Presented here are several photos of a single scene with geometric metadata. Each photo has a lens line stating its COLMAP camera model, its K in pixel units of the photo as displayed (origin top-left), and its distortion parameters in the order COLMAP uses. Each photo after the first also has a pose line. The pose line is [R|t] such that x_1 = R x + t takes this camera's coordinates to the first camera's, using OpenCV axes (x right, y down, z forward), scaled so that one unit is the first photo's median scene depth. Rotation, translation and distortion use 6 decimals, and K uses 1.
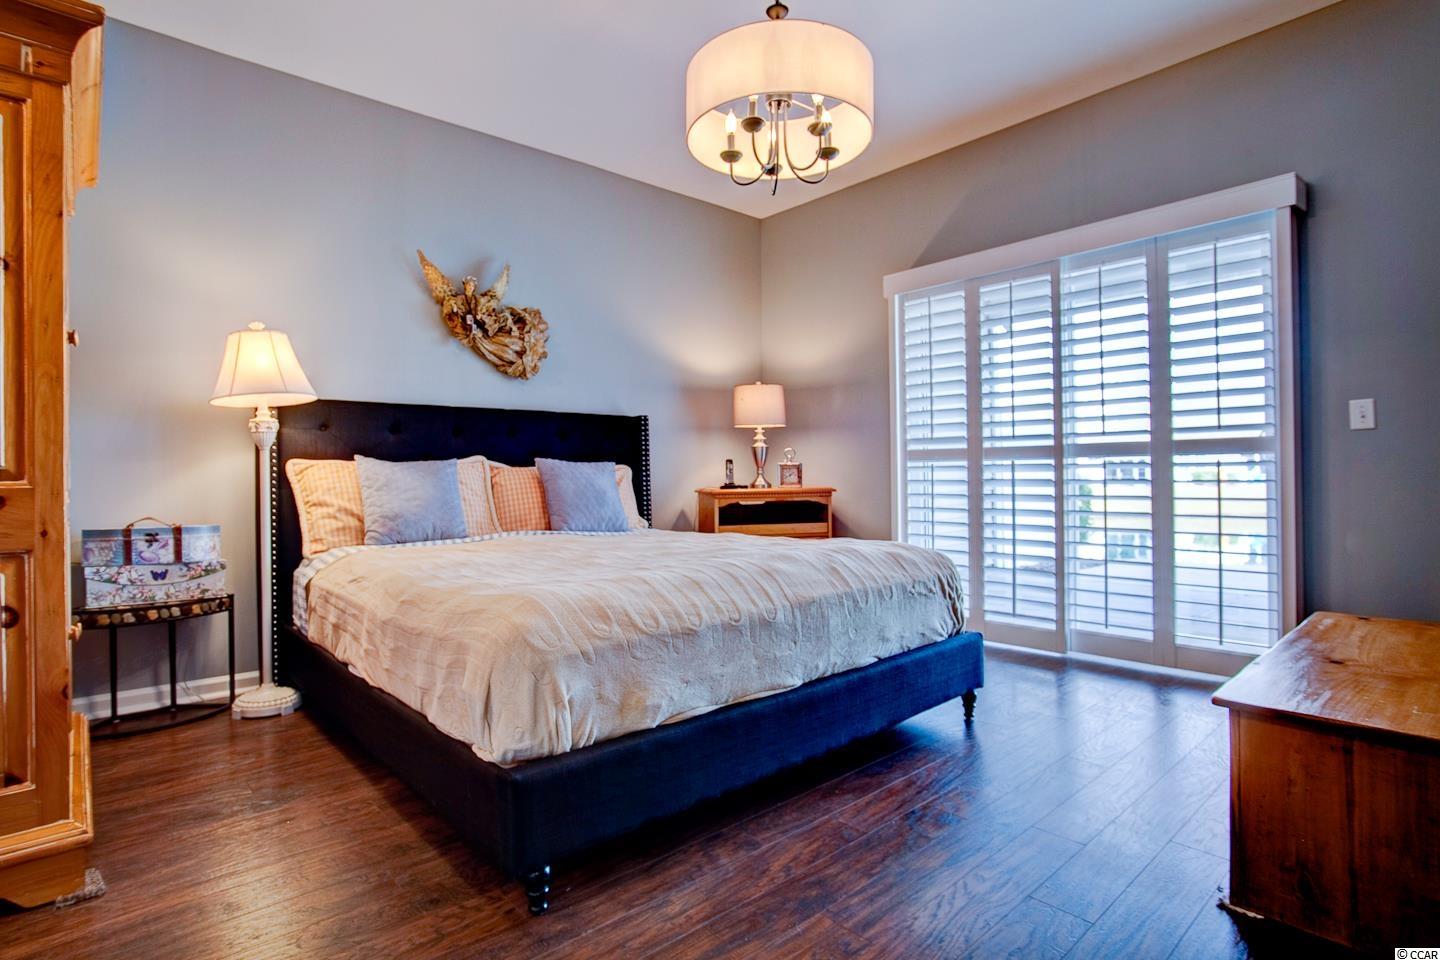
lens RADIAL K [[719.0, 0, 717.9], [0, 719.0, 479.2], [0, 0, 1]] dist [-0.058405, 0.025930]
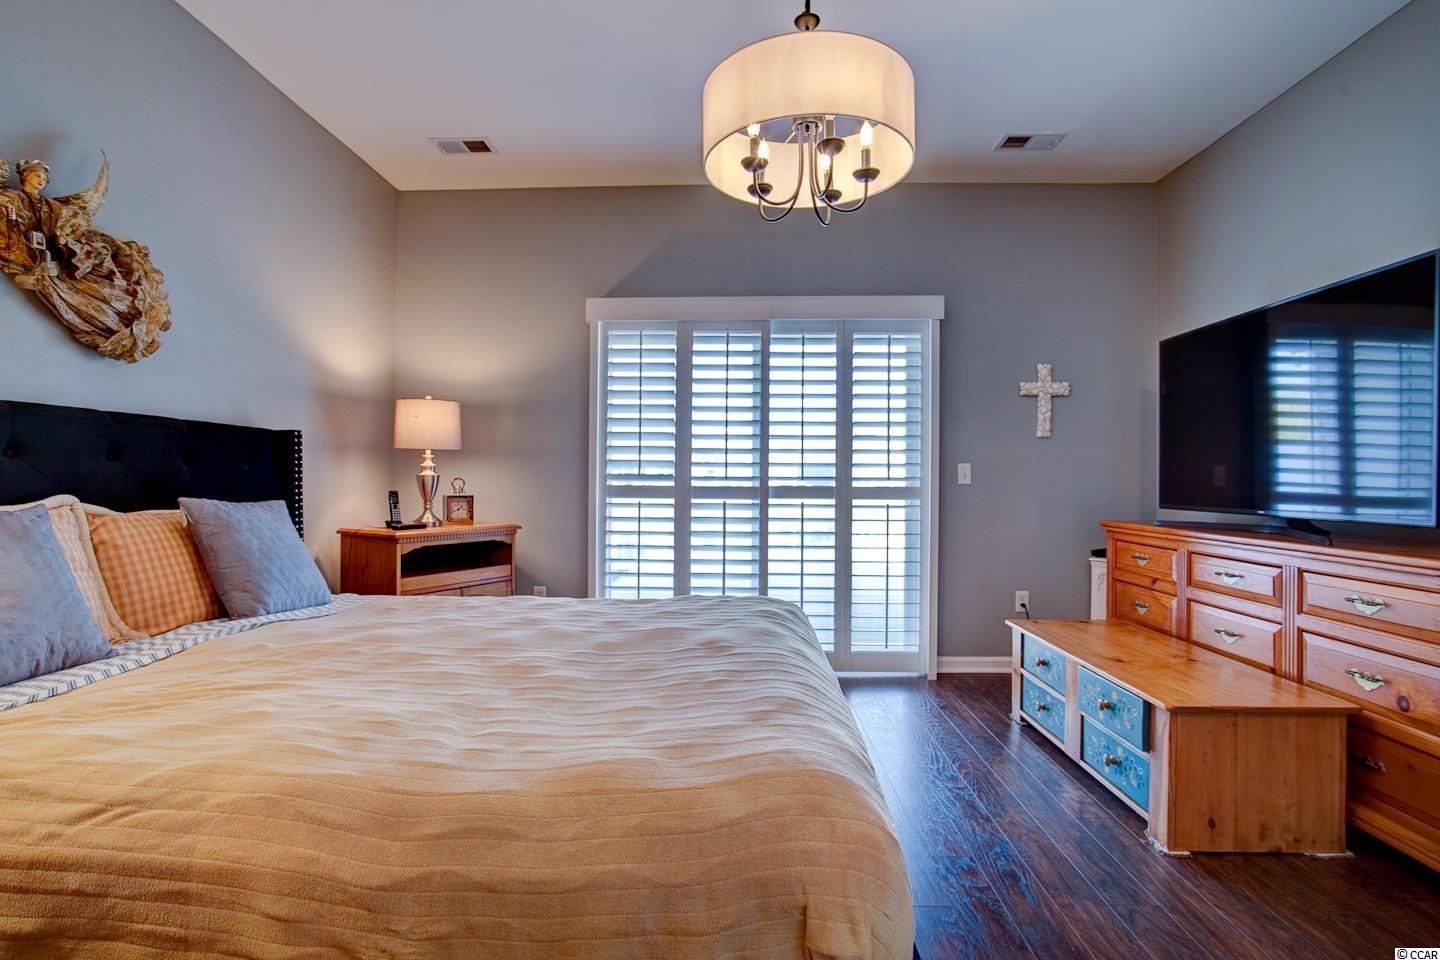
lens RADIAL K [[719.0, 0, 717.9], [0, 719.0, 479.2], [0, 0, 1]] dist [-0.058405, 0.025930]
pose [[0.696003, 0.018131, 0.717810, -0.347505], [-0.012758, 0.999836, -0.012885, -0.041548], [-0.717926, -0.000190, 0.696120, 0.251277]]
